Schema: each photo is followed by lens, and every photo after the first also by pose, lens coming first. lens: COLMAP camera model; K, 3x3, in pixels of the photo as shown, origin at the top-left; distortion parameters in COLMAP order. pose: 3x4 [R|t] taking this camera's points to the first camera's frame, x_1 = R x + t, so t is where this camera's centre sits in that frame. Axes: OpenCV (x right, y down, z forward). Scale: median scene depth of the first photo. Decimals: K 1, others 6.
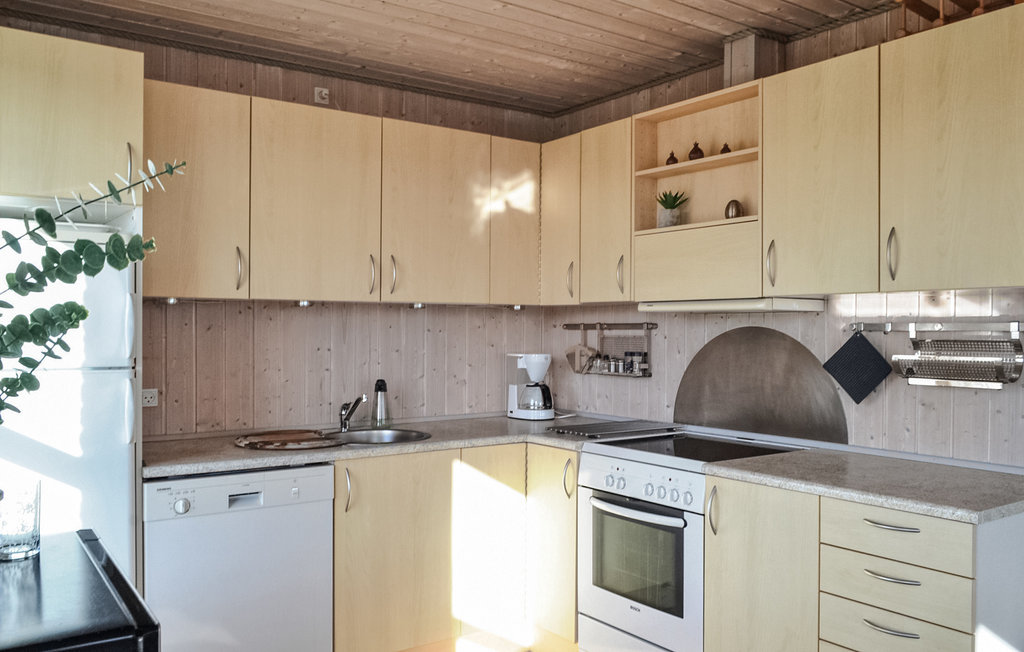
lens RADIAL K [[845.8, 0, 511.1], [0, 845.8, 324.6], [0, 0, 1]] dist [-0.006006, -0.005413]
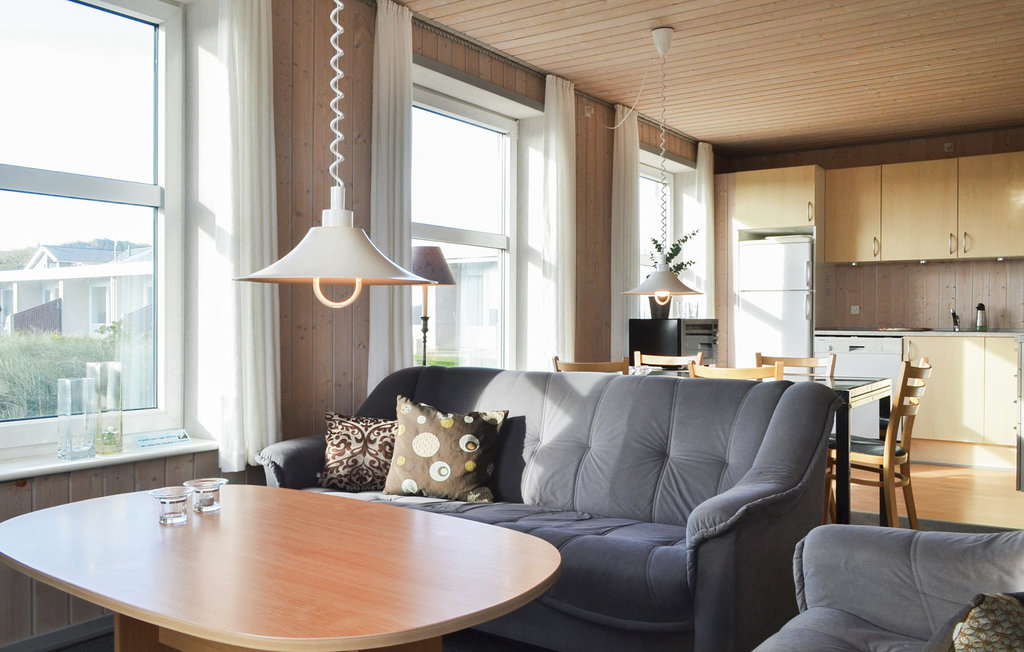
lens RADIAL K [[845.8, 0, 517.4], [0, 845.8, 323.1], [0, 0, 1]] dist [-0.006006, -0.005413]
pose [[0.327642, -0.001676, -0.944800, 1.365225], [-0.003604, 0.999989, -0.003023, 0.132525], [0.944795, 0.004396, 0.327632, -0.540910]]
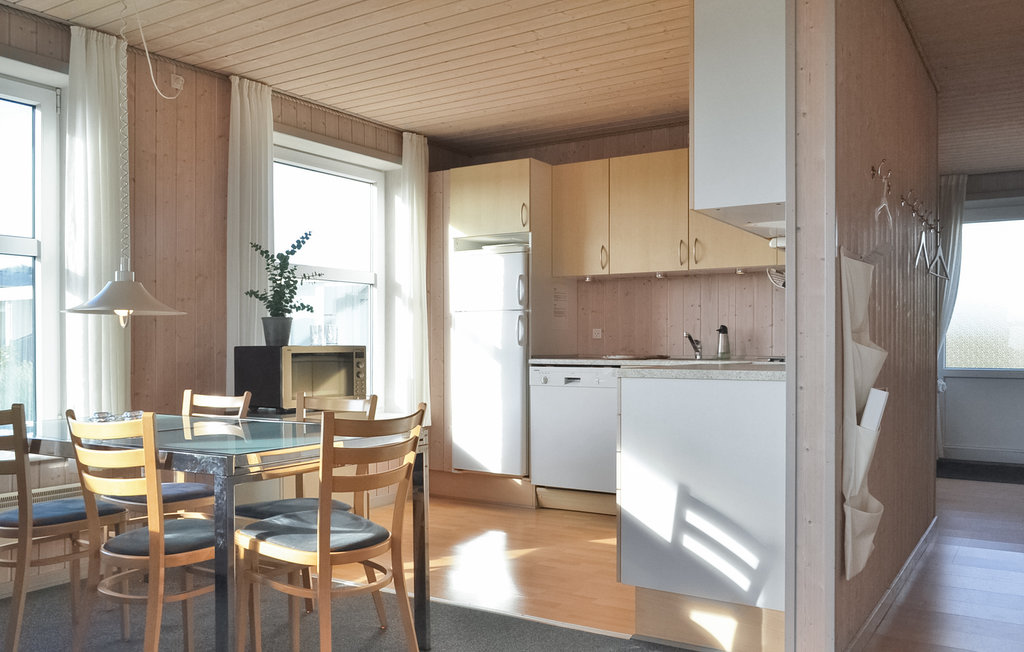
lens RADIAL K [[845.8, 0, 507.2], [0, 845.8, 332.5], [0, 0, 1]] dist [-0.006006, -0.005413]
pose [[0.357284, -0.022528, -0.933724, 1.219908], [0.001900, 0.999725, -0.023394, 0.128113], [0.933994, 0.006584, 0.357228, 0.178916]]
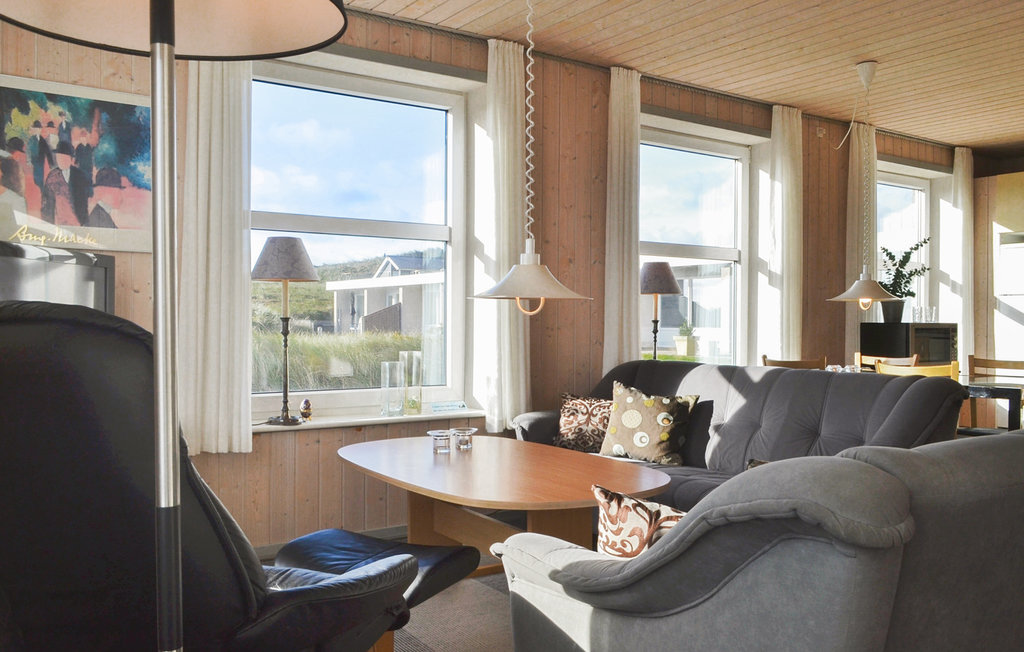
lens RADIAL K [[845.8, 0, 521.5], [0, 845.8, 331.1], [0, 0, 1]] dist [-0.006006, -0.005413]
pose [[-0.022503, 0.005956, -0.999729, 1.681565], [-0.009895, 0.999932, 0.006180, 0.132220], [0.999698, 0.010032, -0.022443, -0.458752]]
